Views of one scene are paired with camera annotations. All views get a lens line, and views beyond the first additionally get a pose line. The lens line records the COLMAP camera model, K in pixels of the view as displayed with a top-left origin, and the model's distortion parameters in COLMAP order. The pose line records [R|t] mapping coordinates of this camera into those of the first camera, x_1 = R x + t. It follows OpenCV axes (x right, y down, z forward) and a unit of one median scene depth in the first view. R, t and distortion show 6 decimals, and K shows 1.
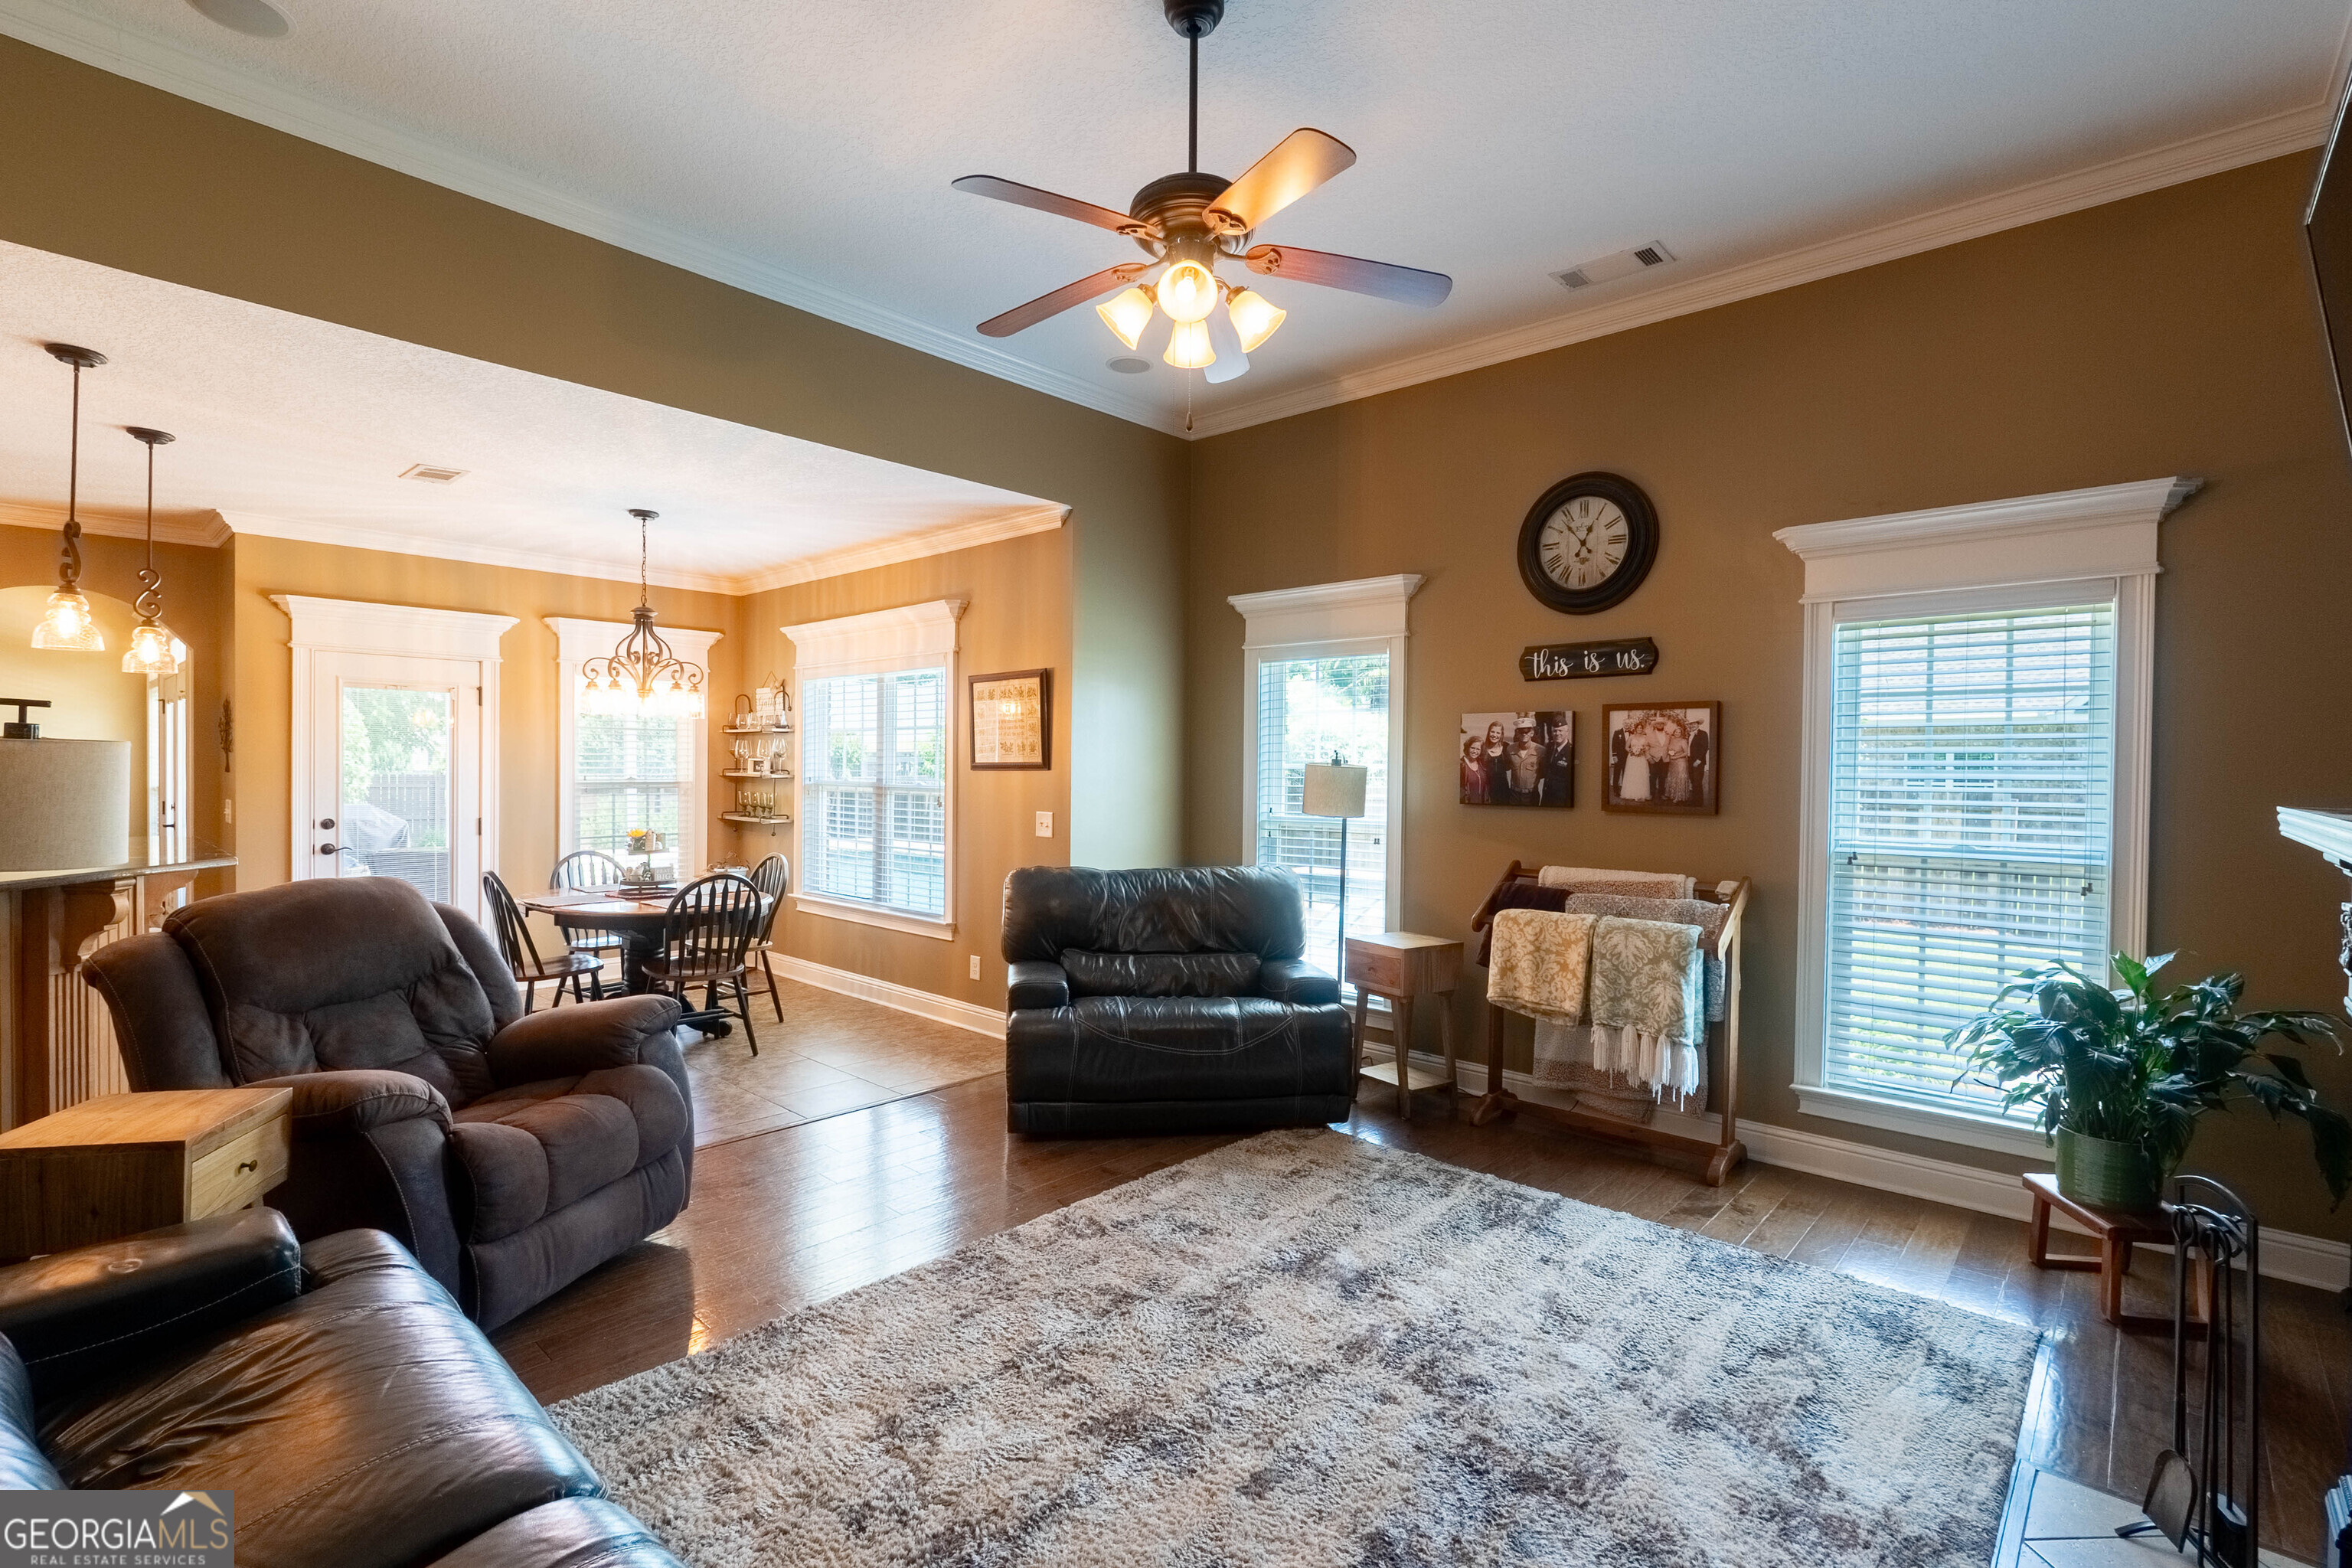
lens RADIAL K [[1094.8, 0, 1178.9], [0, 1094.8, 787.0], [0, 0, 1]] dist [-0.003714, -0.001230]
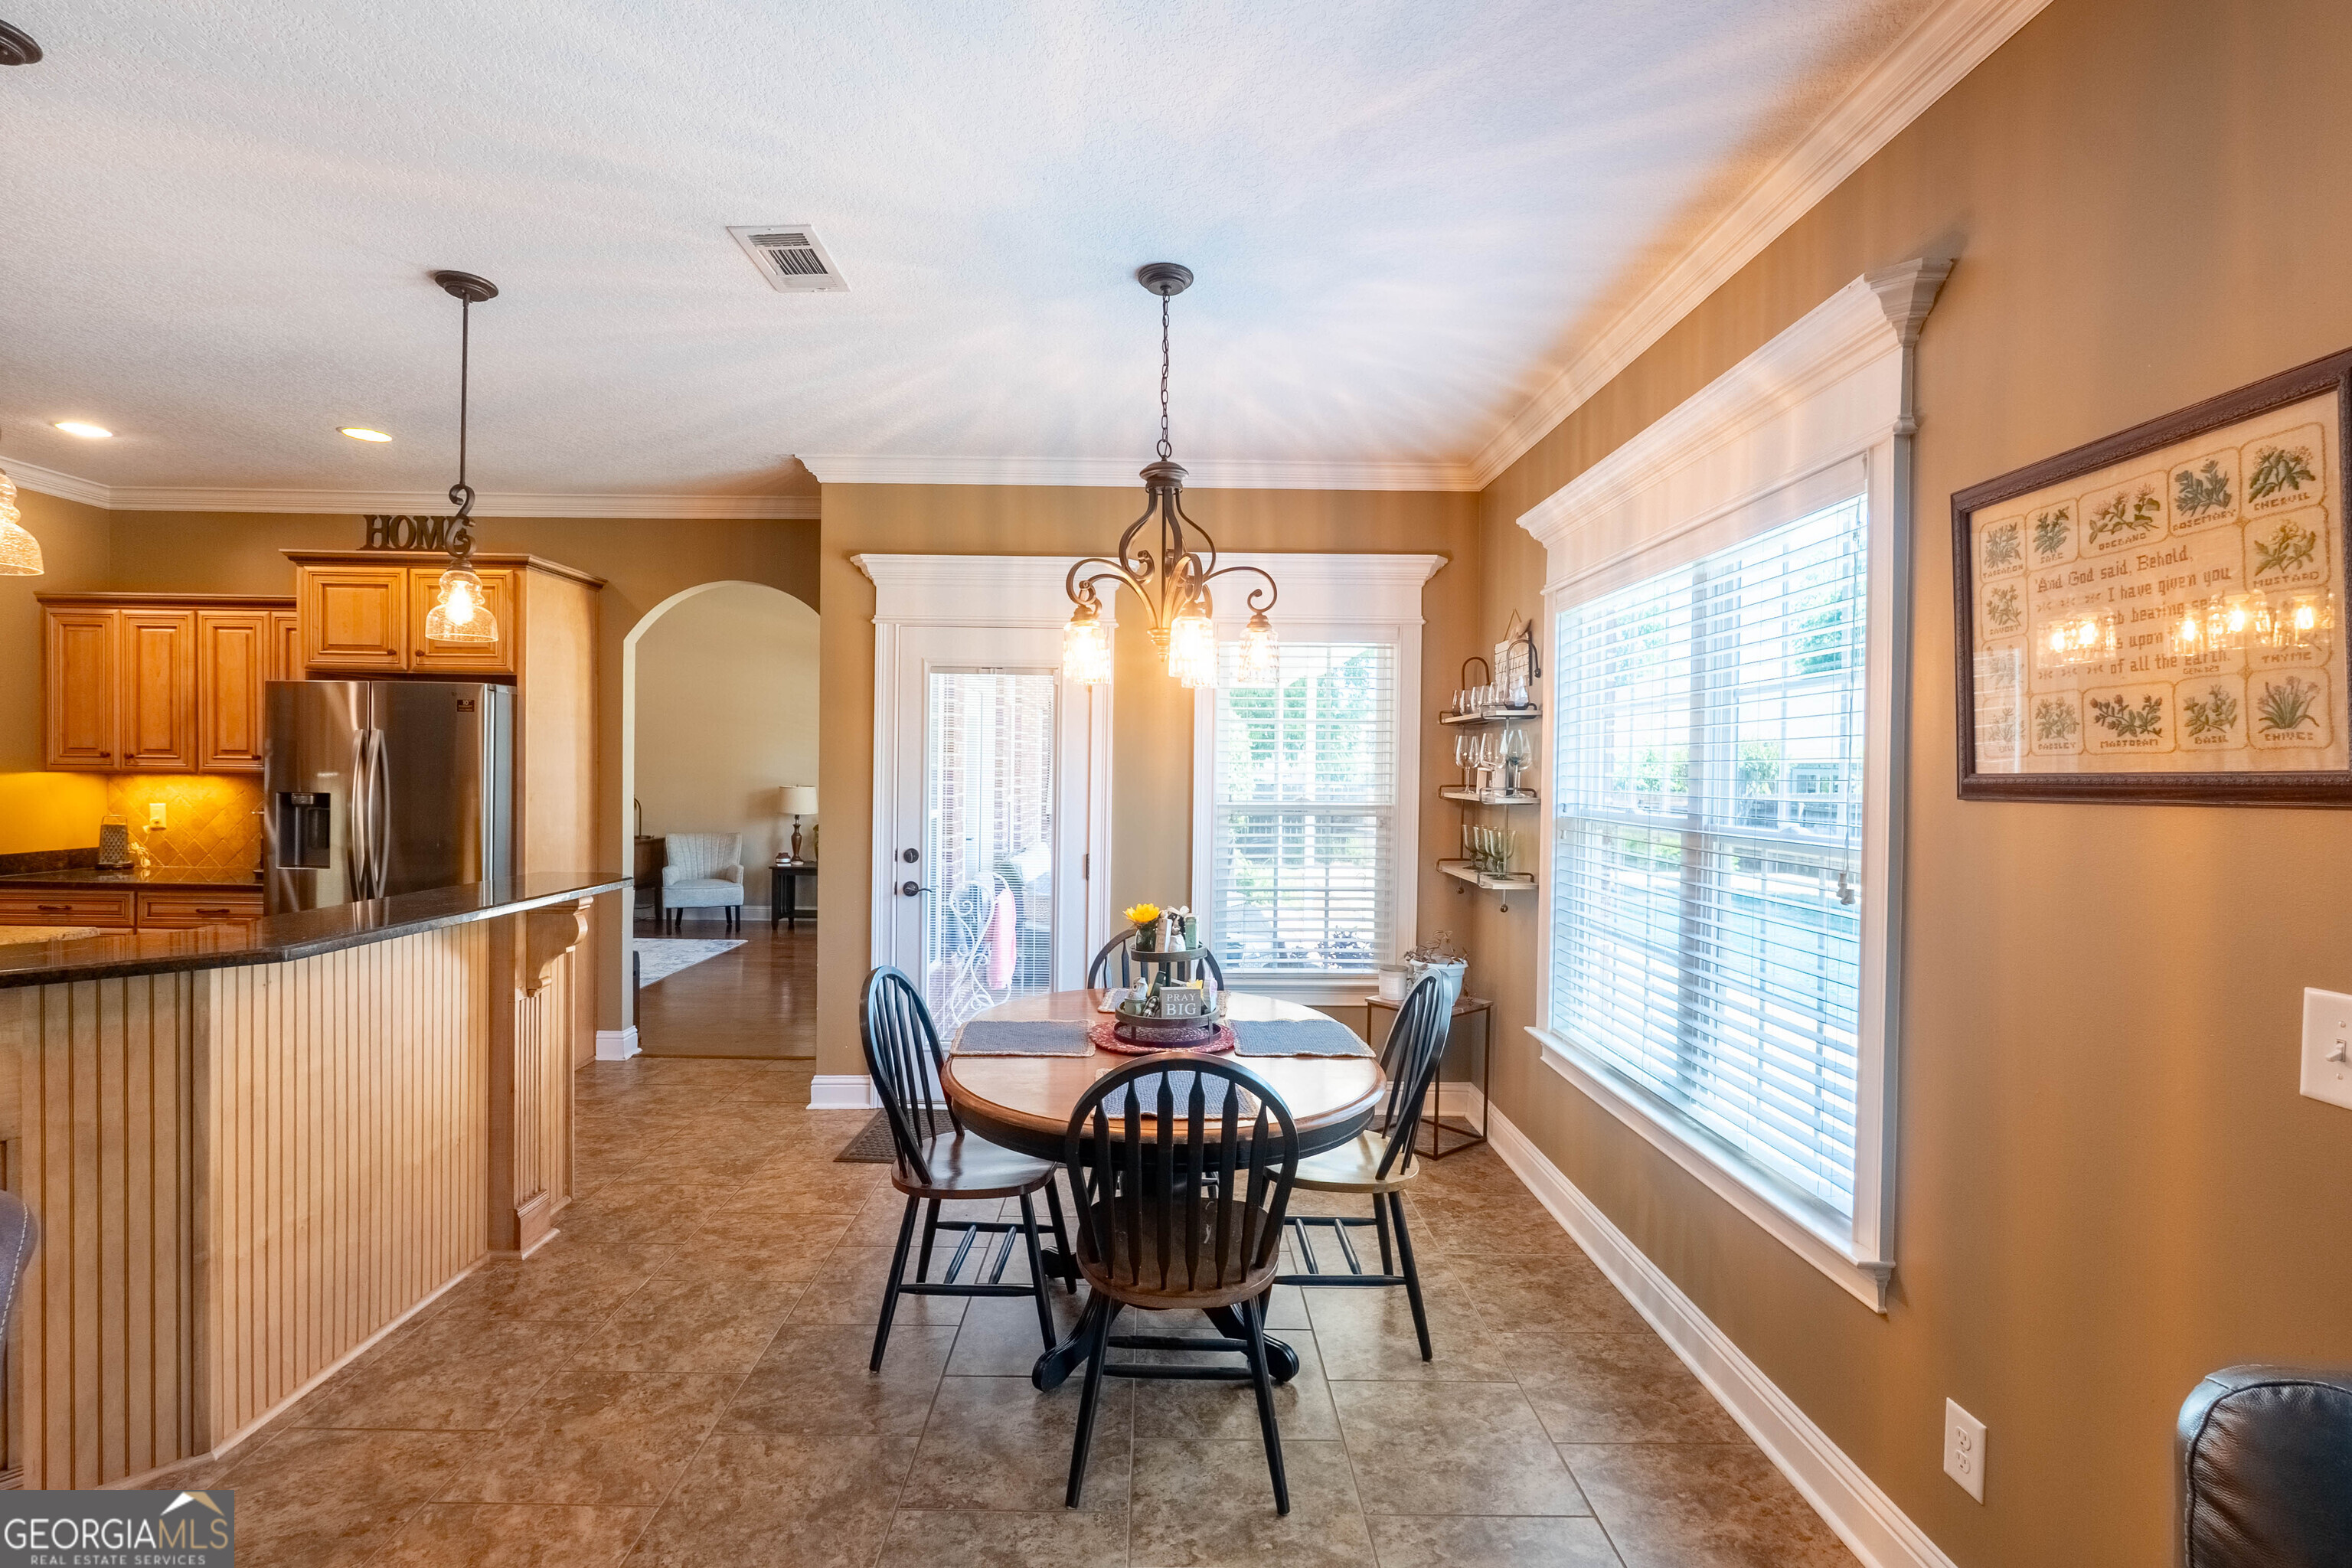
lens RADIAL K [[1058.6, 0, 1170.3], [0, 1058.6, 782.1], [0, 0, 1]] dist [-0.005615, -0.000433]
pose [[0.677744, 0.005546, -0.735277, -0.155482], [-0.017999, 0.999797, -0.009049, -0.017107], [0.735078, 0.019367, 0.677706, 0.811604]]
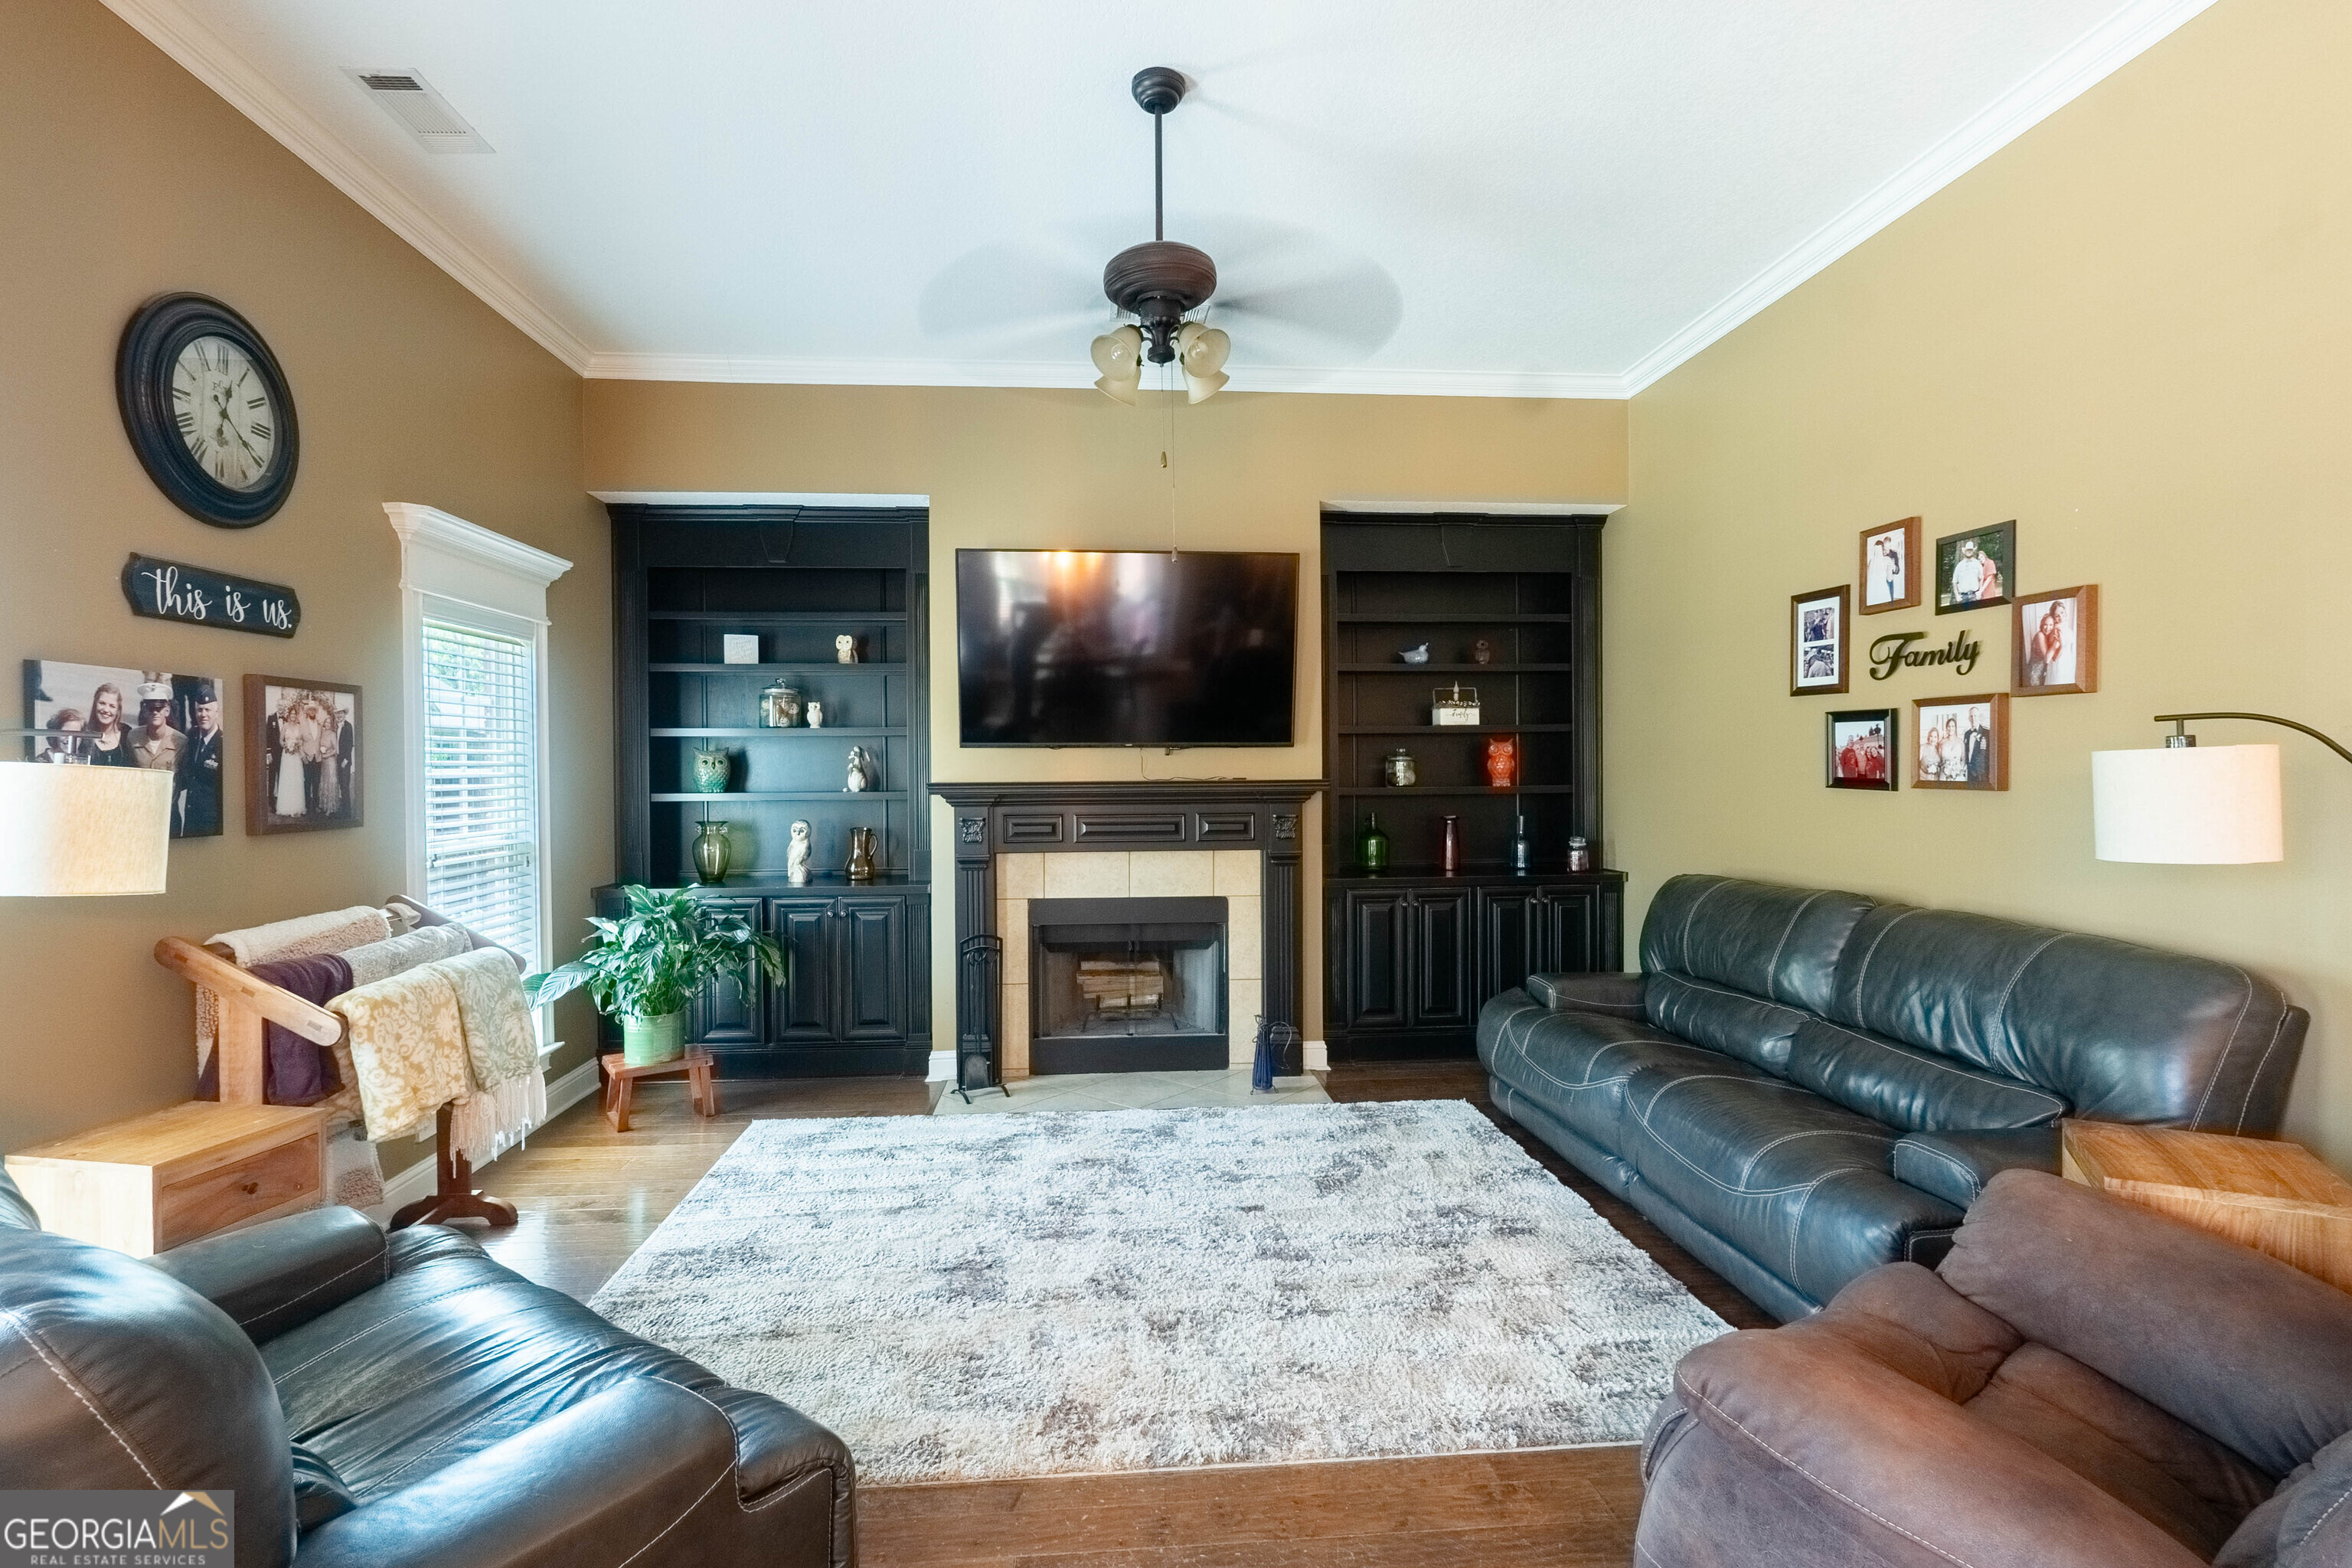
lens RADIAL K [[1094.8, 0, 1178.9], [0, 1094.8, 787.0], [0, 0, 1]] dist [-0.003714, -0.001230]
pose [[-0.732483, -0.016911, 0.680575, -0.455680], [0.012897, 0.999167, 0.038707, -0.025288], [-0.680663, 0.037130, -0.731655, 1.076781]]
